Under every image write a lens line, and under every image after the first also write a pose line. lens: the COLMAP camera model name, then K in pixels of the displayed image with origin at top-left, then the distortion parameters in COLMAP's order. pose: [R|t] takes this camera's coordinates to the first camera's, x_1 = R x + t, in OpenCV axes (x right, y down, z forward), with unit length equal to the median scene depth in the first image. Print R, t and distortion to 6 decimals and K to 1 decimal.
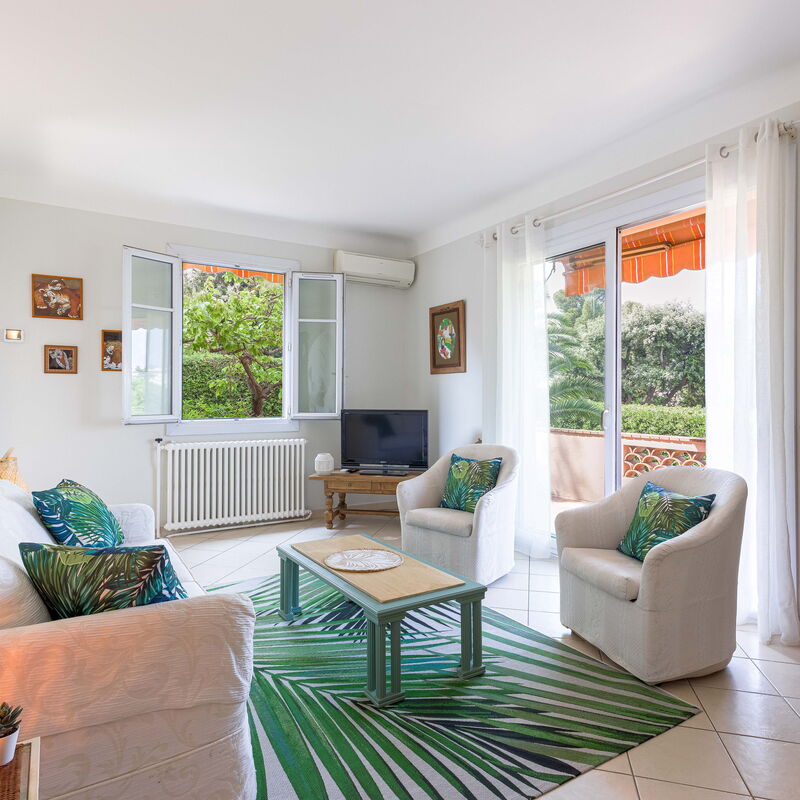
lens RADIAL K [[554.2, 0, 399.2], [0, 554.2, 404.6], [0, 0, 1]] dist [0.006472, 0.005851]
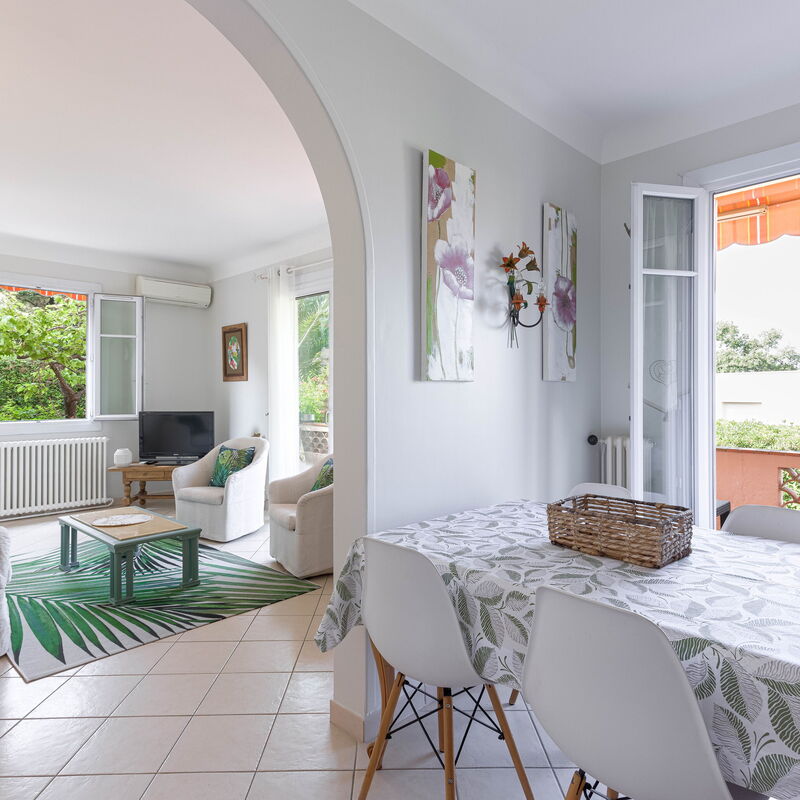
lens RADIAL K [[551.4, 0, 400.0], [0, 551.4, 400.0], [0, 0, 1]] dist [0.005749, 0.020090]
pose [[0.969307, -0.005497, 0.245792, 0.144916], [0.006311, 0.999977, -0.002523, -0.009551], [-0.245772, 0.003997, 0.969319, -0.285736]]
